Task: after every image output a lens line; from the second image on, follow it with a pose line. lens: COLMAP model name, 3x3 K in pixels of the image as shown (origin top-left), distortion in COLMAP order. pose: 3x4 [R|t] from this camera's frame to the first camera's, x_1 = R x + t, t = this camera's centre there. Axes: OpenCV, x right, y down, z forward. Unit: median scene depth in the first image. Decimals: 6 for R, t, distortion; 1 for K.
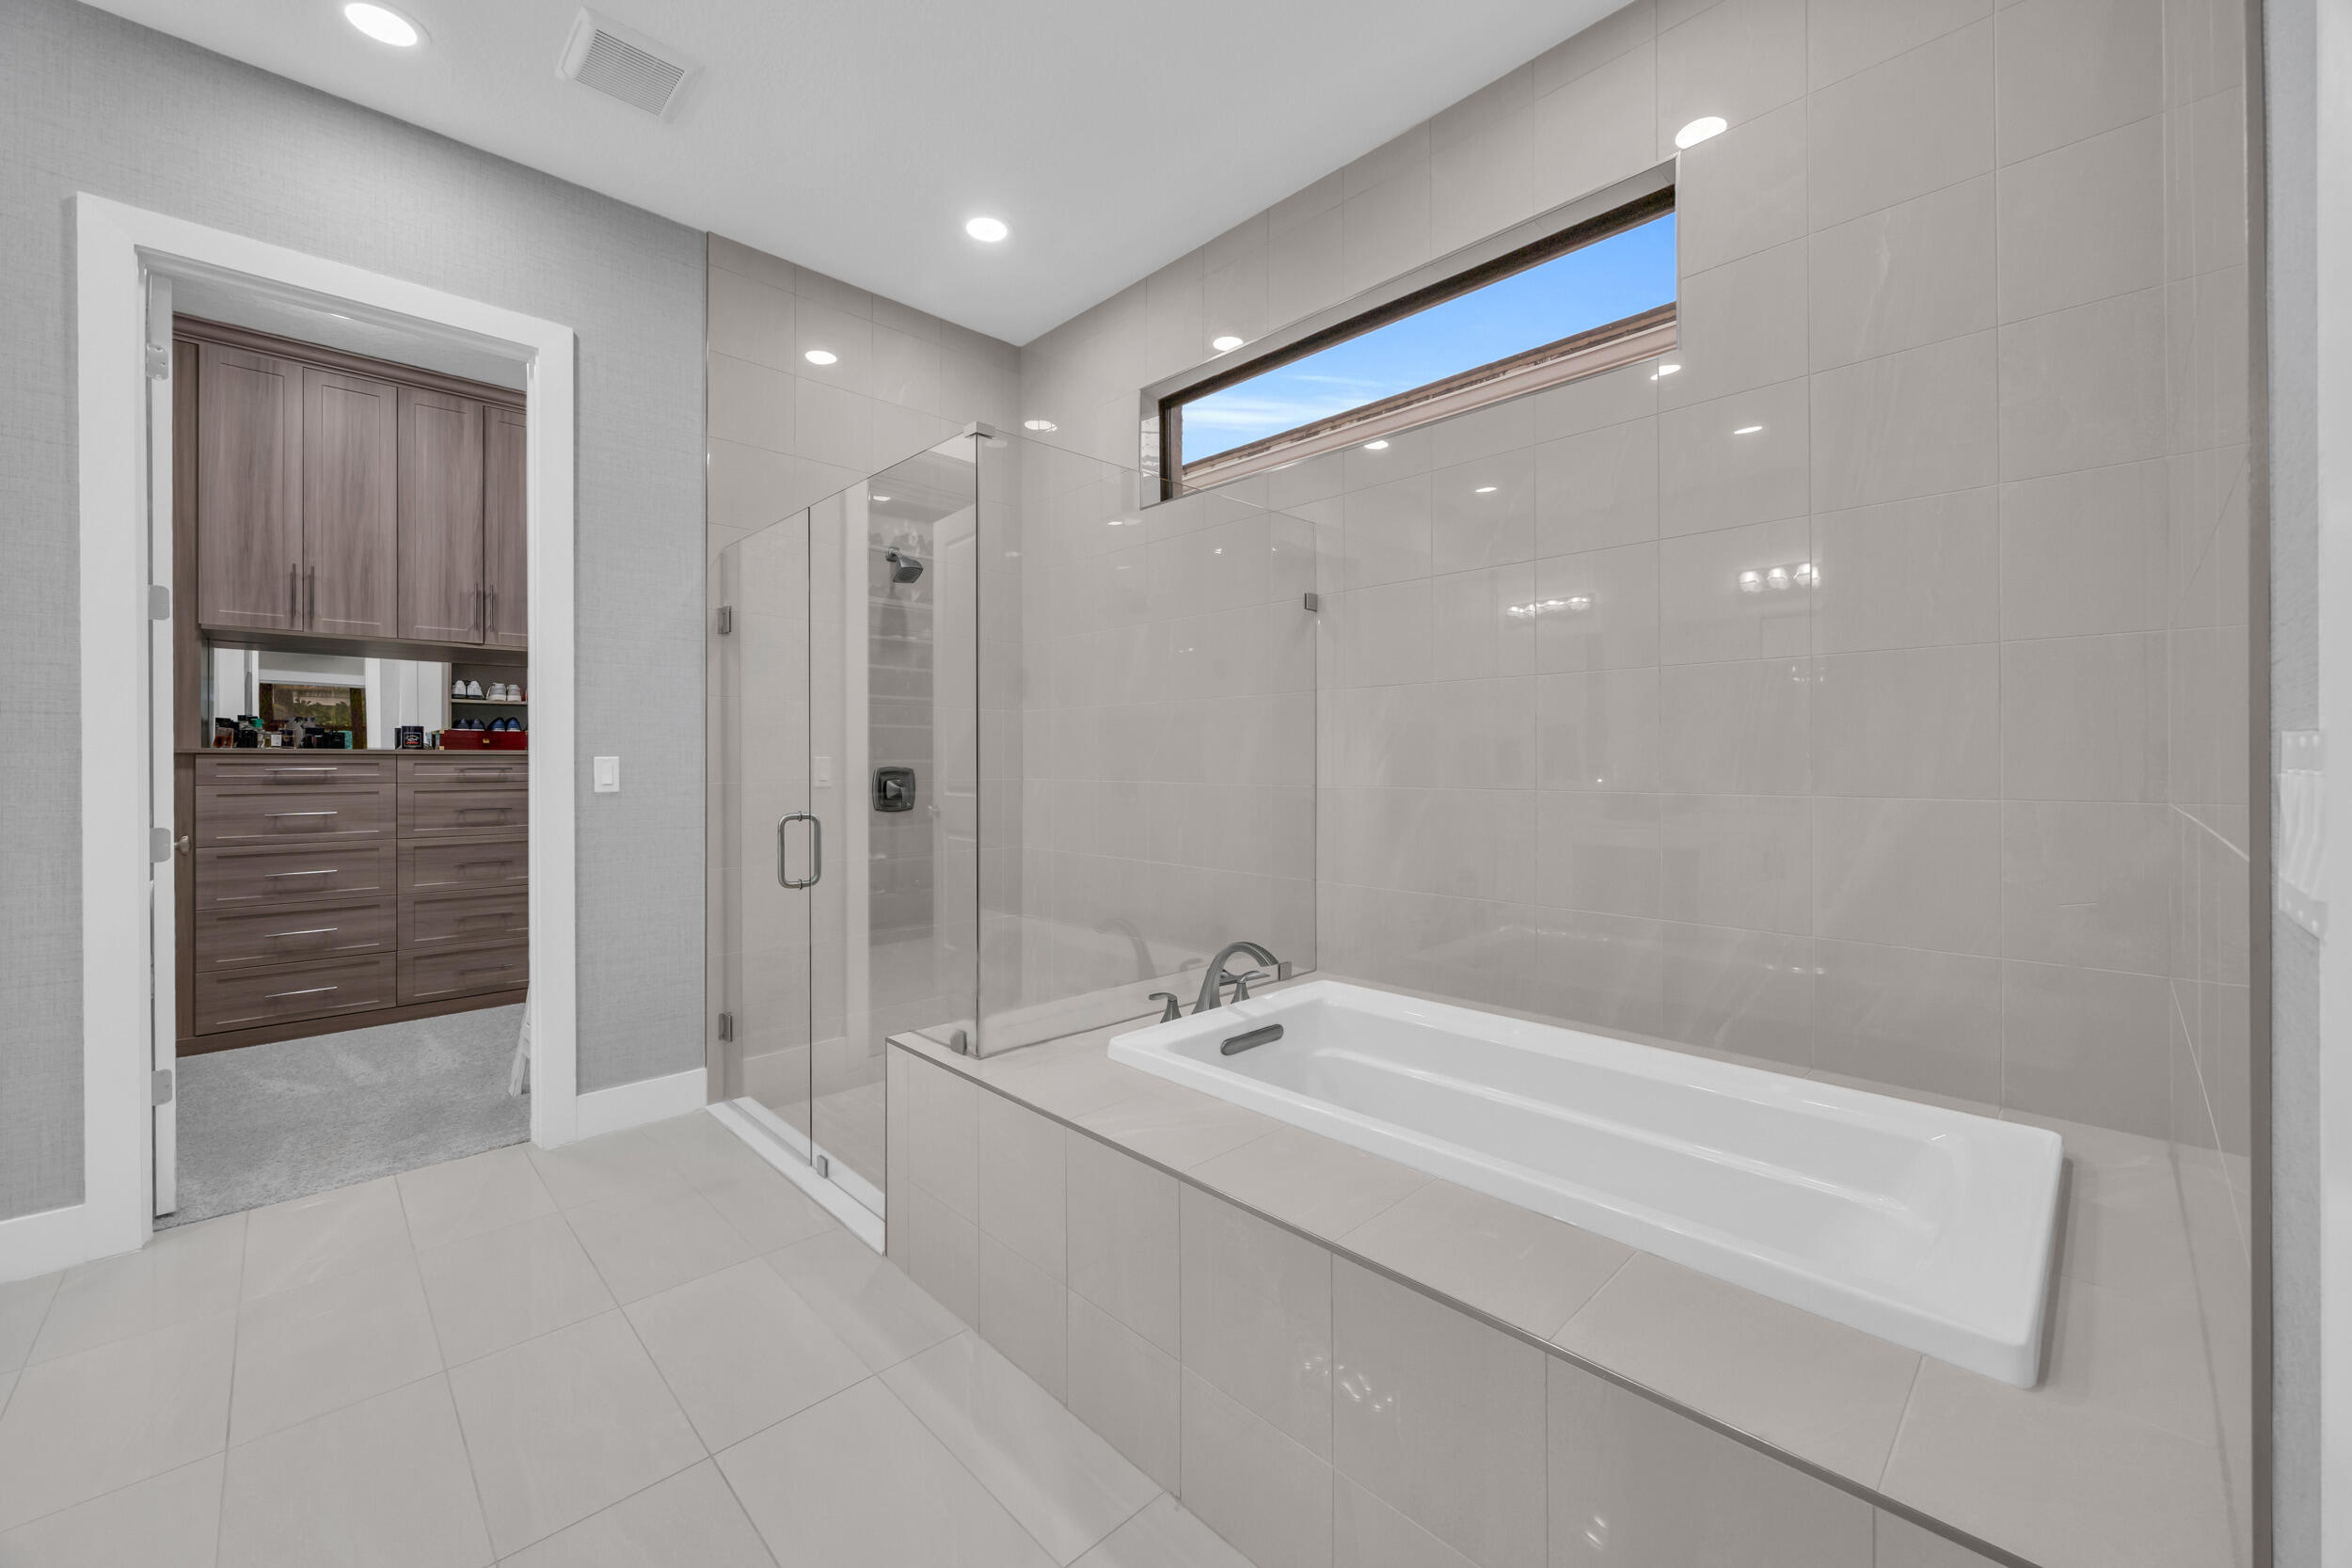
lens RADIAL K [[903.4, 0, 1178.0], [0, 903.4, 763.1], [0, 0, 1]] dist [-0.003638, 0.000576]
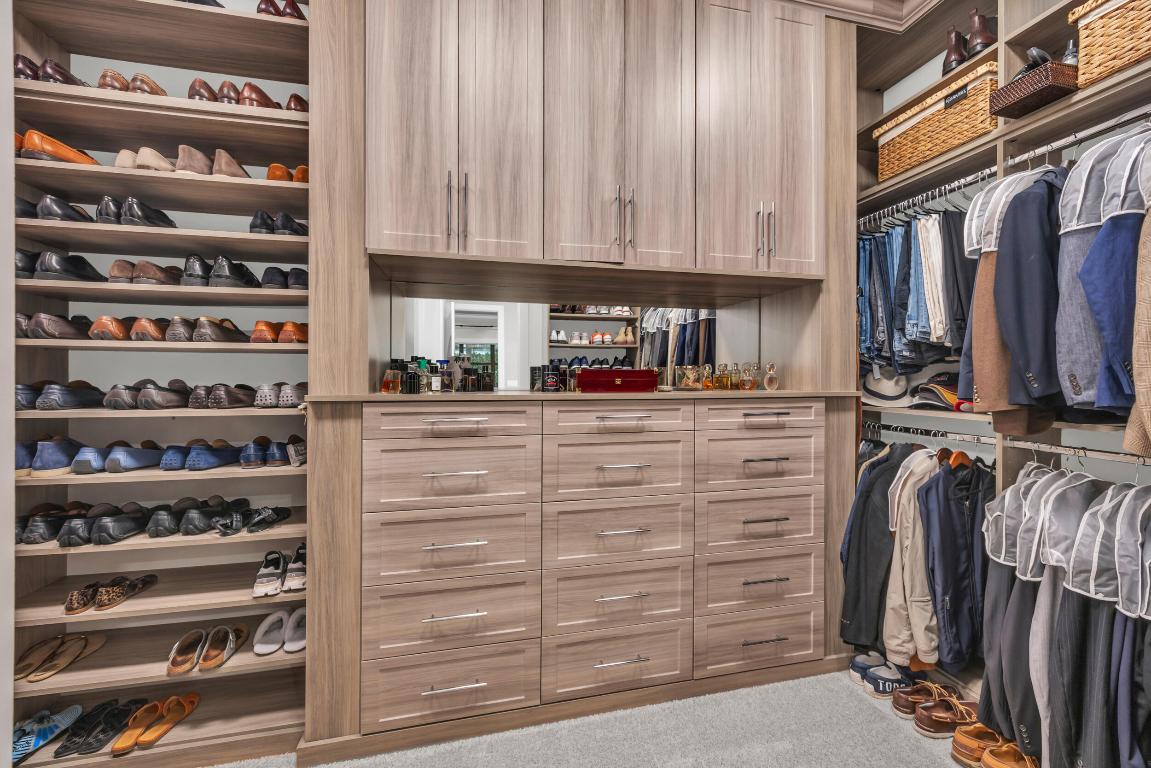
lens RADIAL K [[442.1, 0, 578.8], [0, 442.1, 377.1], [0, 0, 1]] dist [-0.003638, 0.000576]
pose [[0.856139, 0.003147, -0.516736, -0.660489], [-0.003482, 0.999994, 0.000321, -0.032370], [0.516734, 0.001524, 0.856145, 0.704392]]
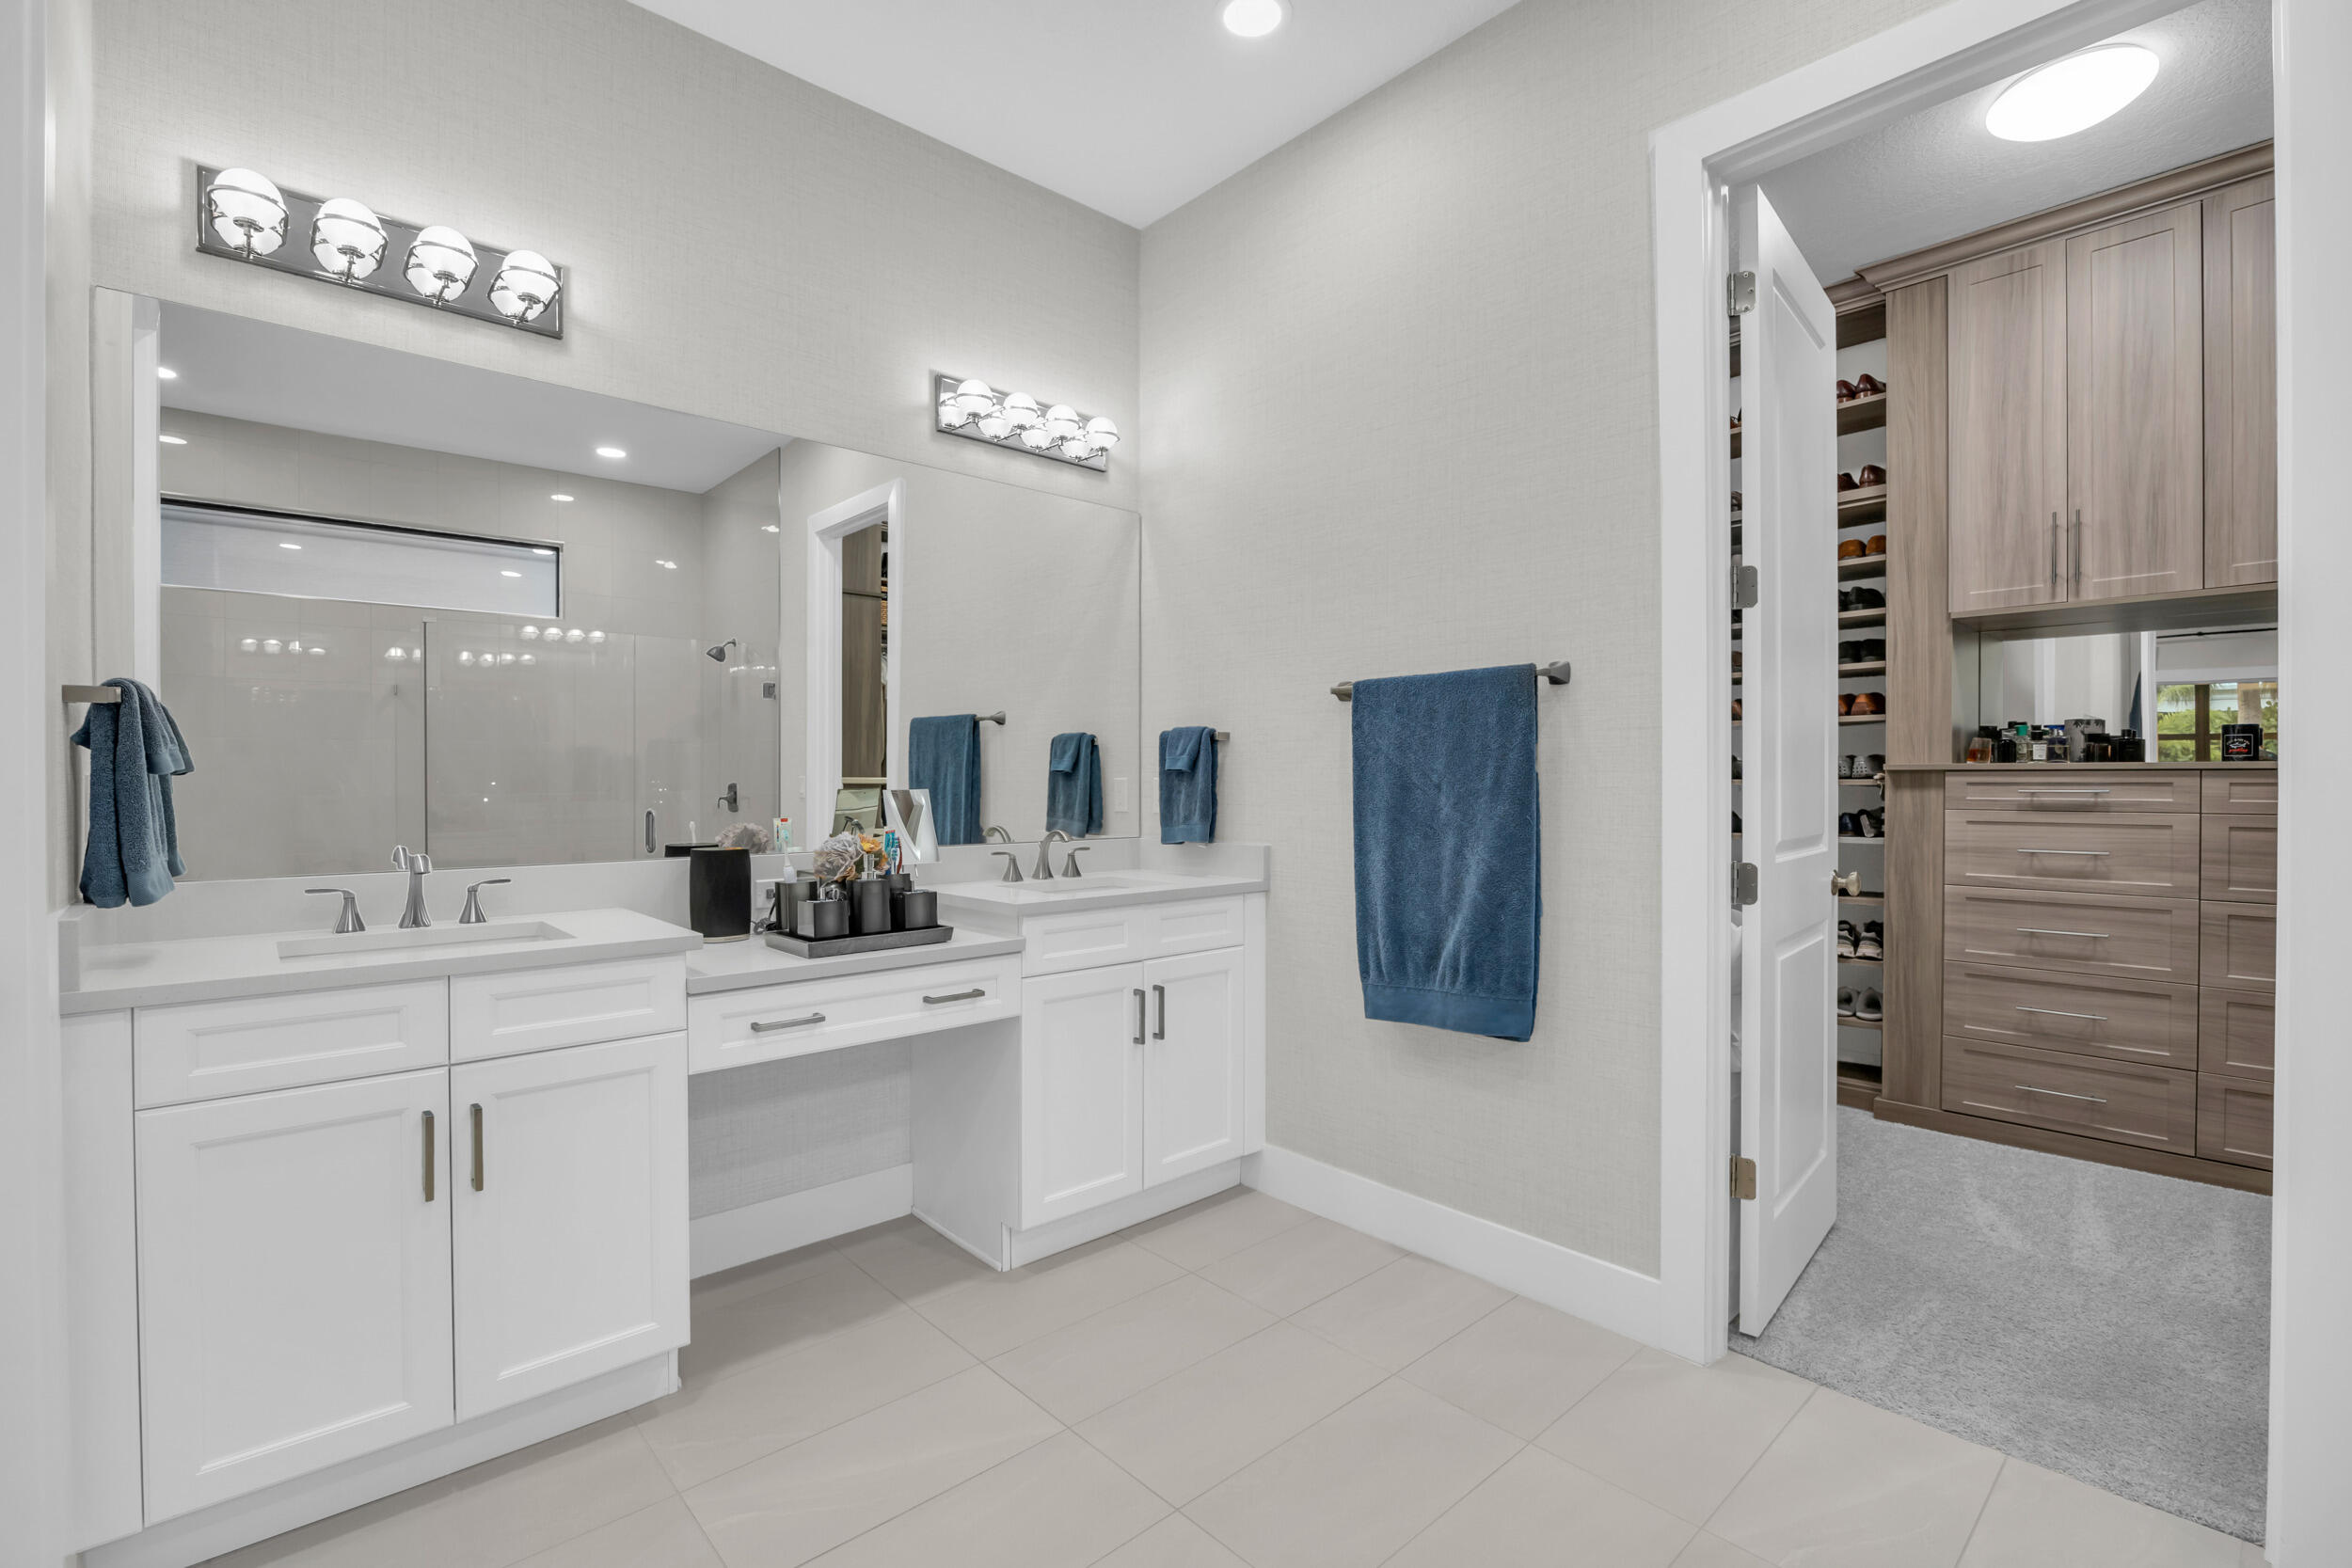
lens RADIAL K [[1051.9, 0, 1185.2], [0, 1051.9, 787.3], [0, 0, 1]] dist [-0.001587, -0.001105]
pose [[-0.031621, 0.006489, -0.999479, -0.095180], [-0.001417, 0.999978, 0.006537, -0.000403], [0.999499, 0.001623, -0.031611, 0.310687]]
